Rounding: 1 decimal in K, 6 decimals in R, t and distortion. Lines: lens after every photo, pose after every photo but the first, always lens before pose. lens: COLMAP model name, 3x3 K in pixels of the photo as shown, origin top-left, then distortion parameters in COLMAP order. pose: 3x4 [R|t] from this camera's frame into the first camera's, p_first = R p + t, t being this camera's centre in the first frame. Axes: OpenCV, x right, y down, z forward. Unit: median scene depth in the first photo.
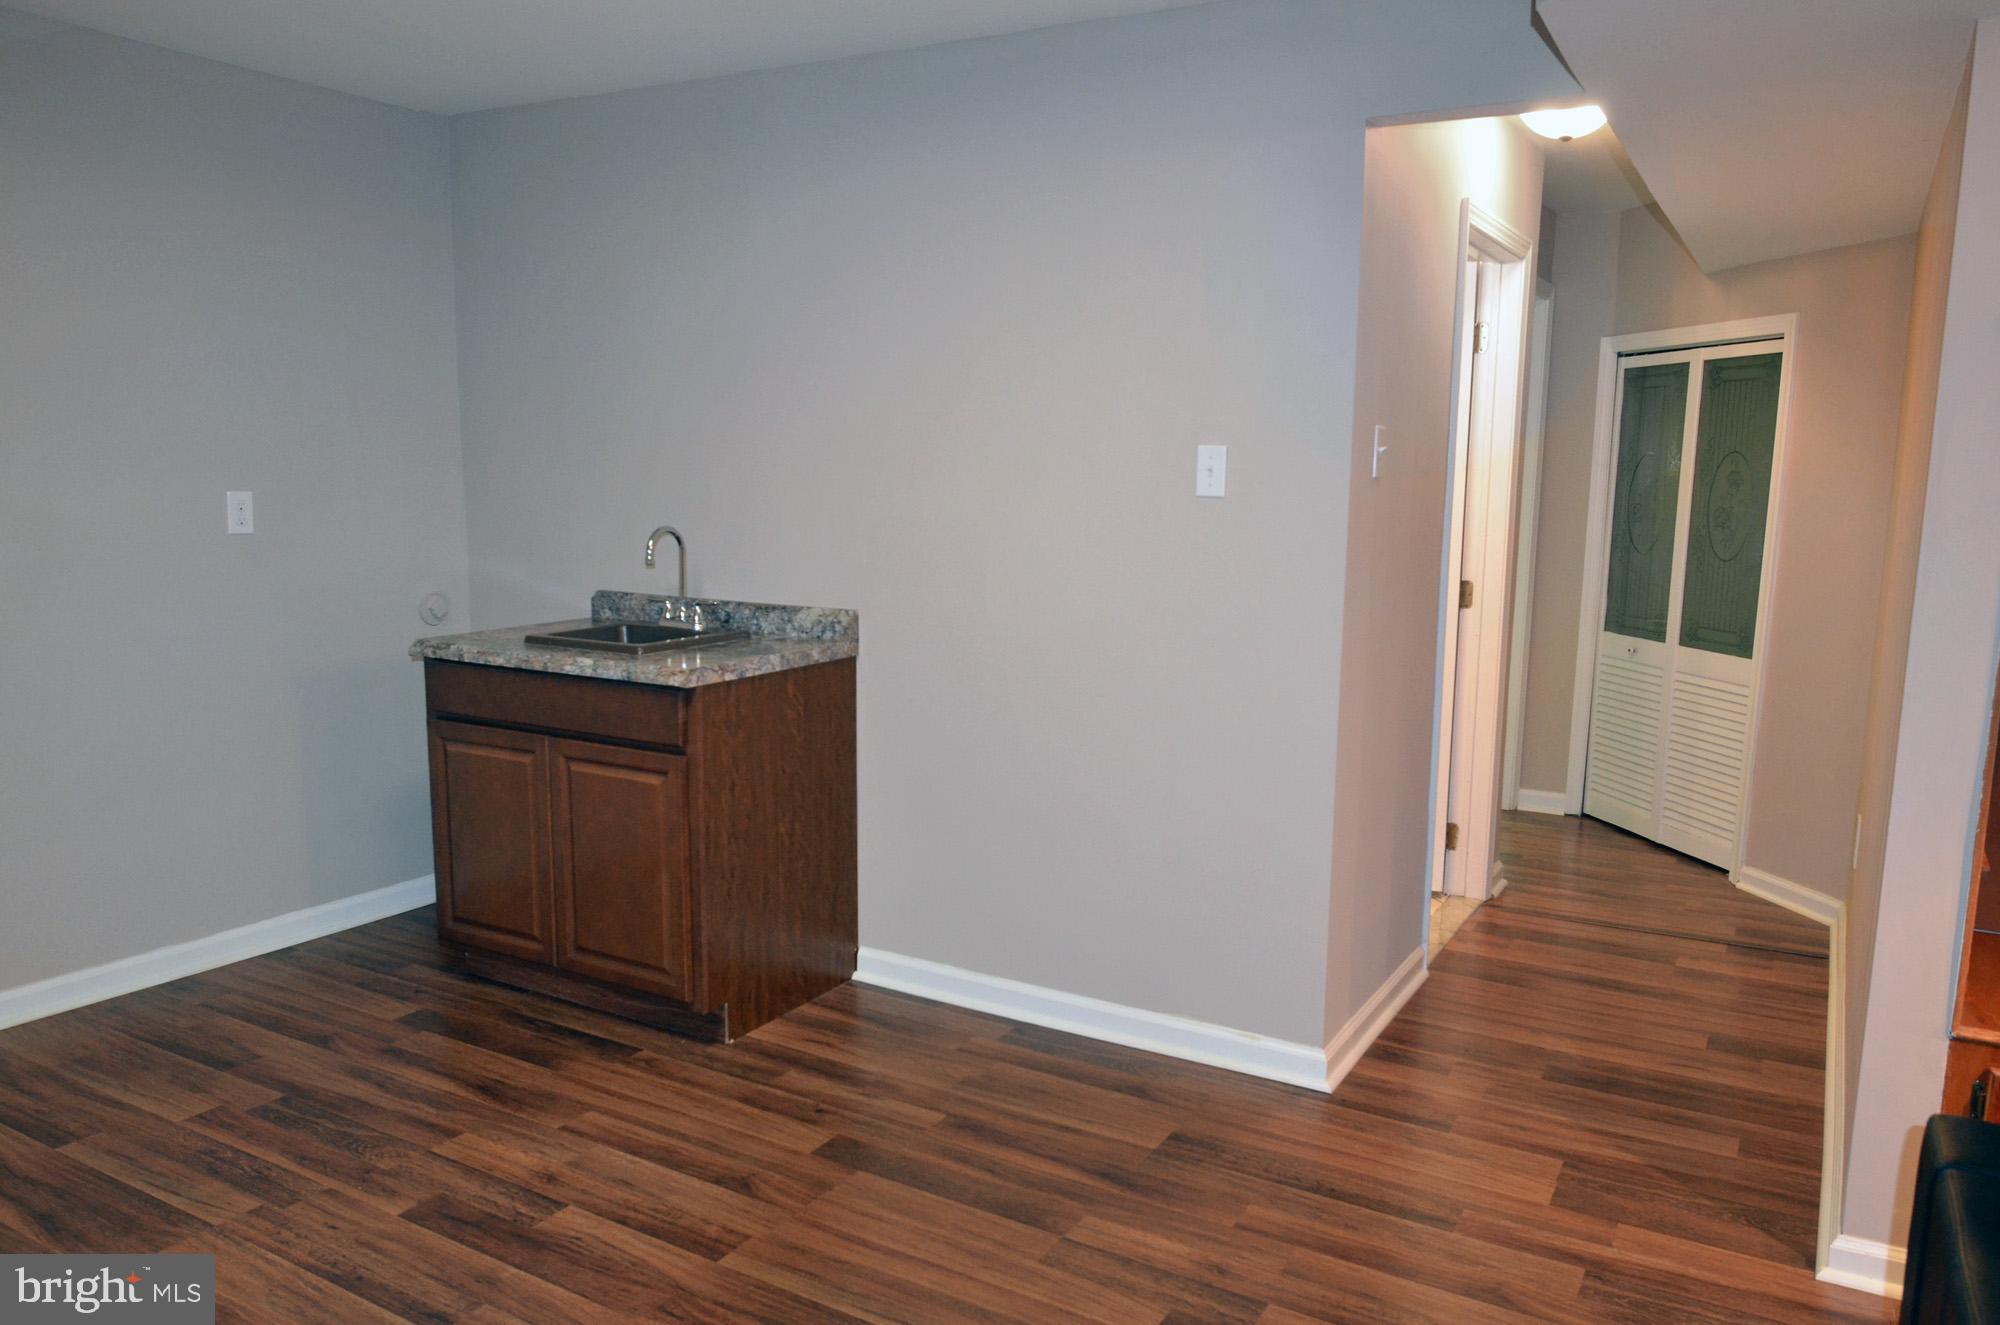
lens RADIAL K [[1415.7, 0, 1023.8], [0, 1415.7, 663.5], [0, 0, 1]] dist [0.001570, -0.026430]
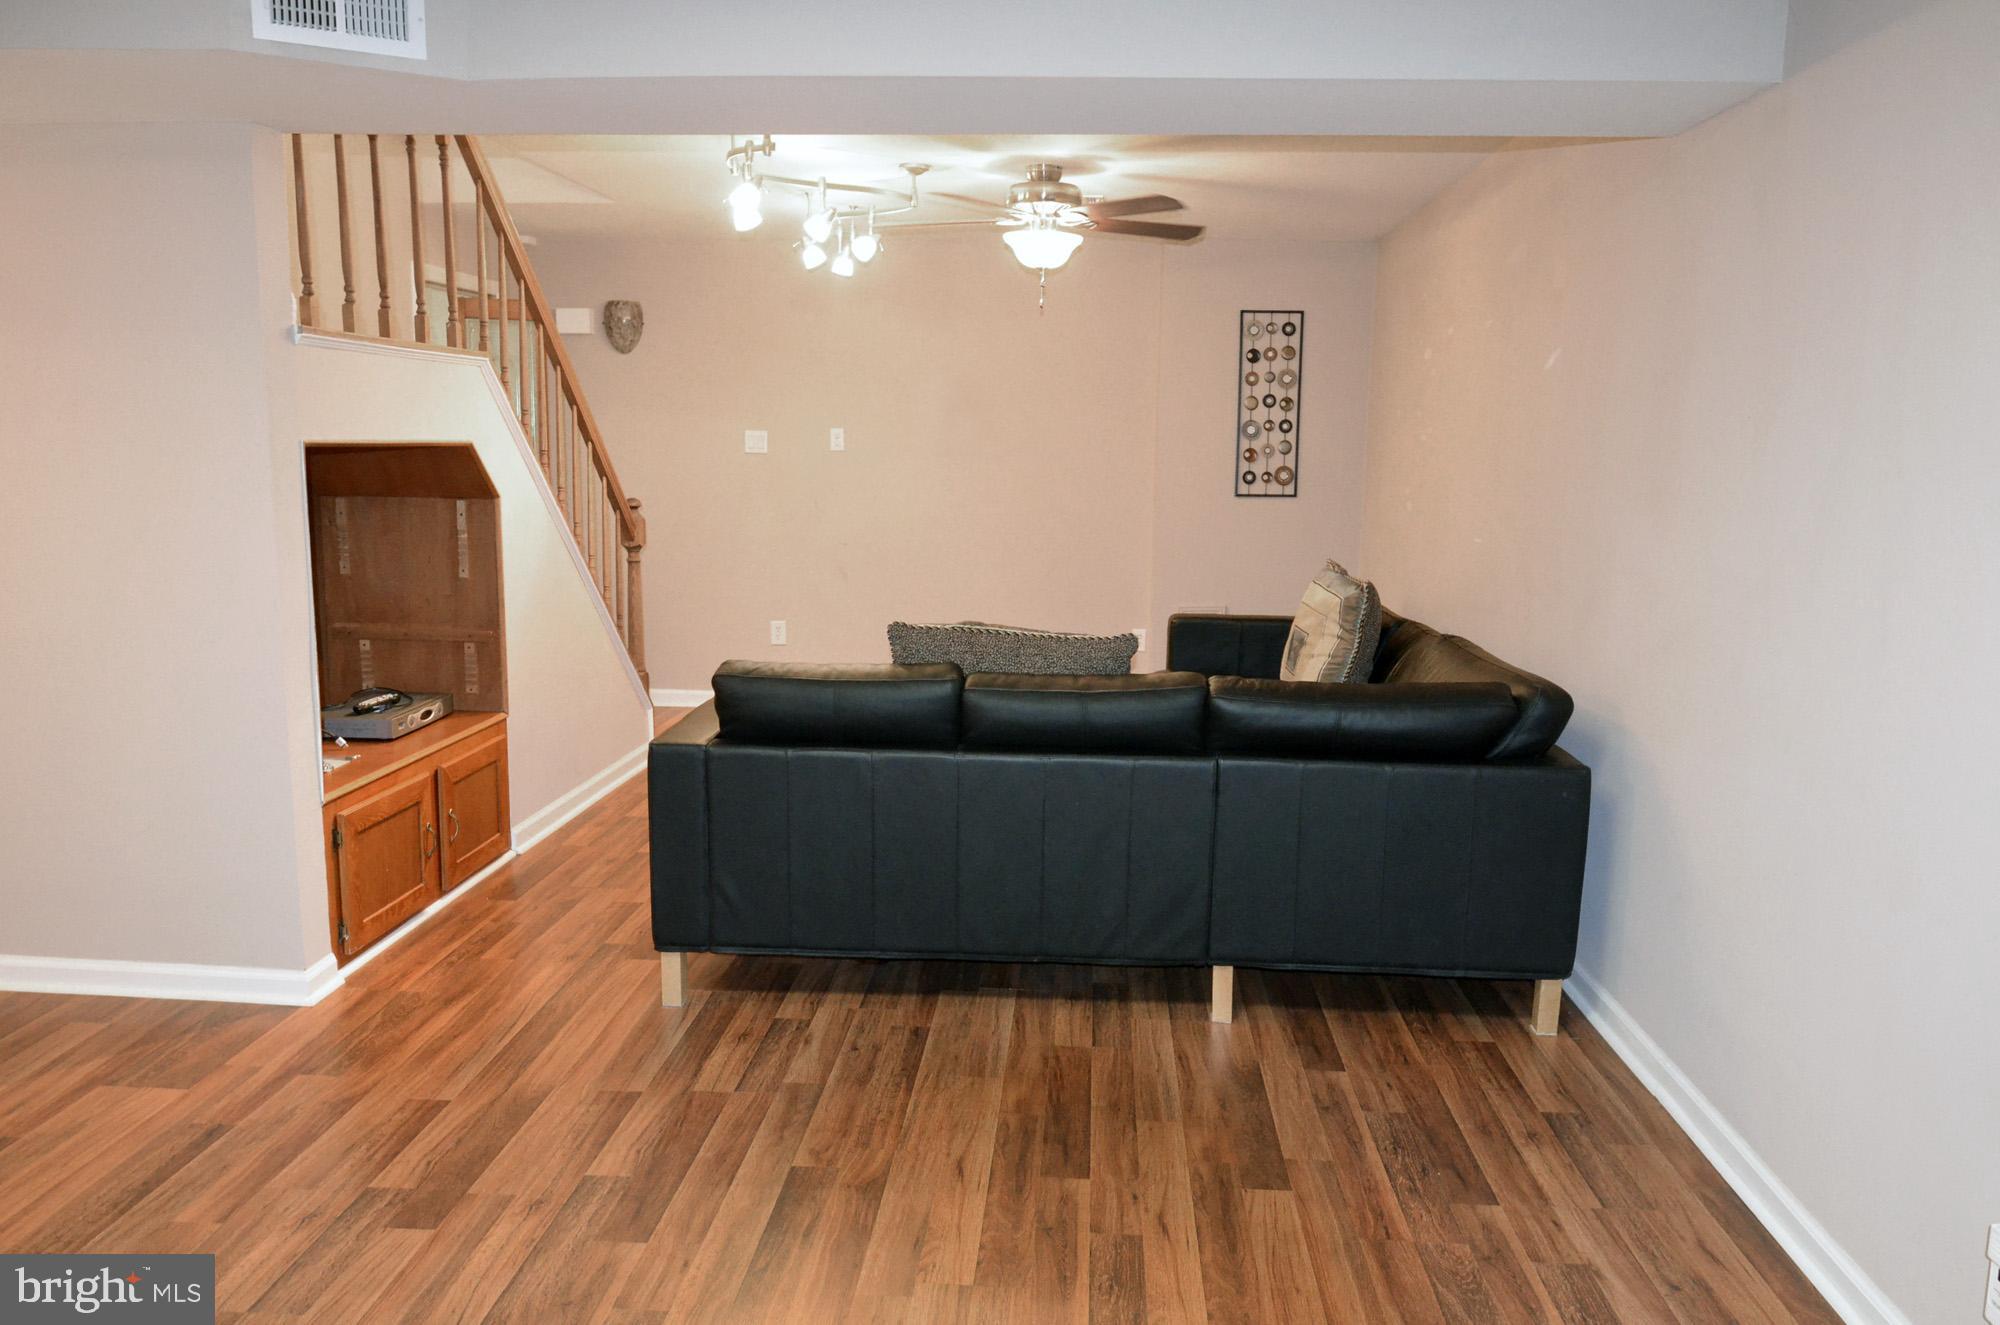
lens RADIAL K [[1415.7, 0, 1023.8], [0, 1415.7, 663.5], [0, 0, 1]] dist [0.001570, -0.026430]
pose [[-0.448528, -0.162394, 0.878892, -0.712206], [0.110861, 0.965652, 0.235001, -0.110249], [-0.886866, 0.202839, -0.415119, 0.675523]]
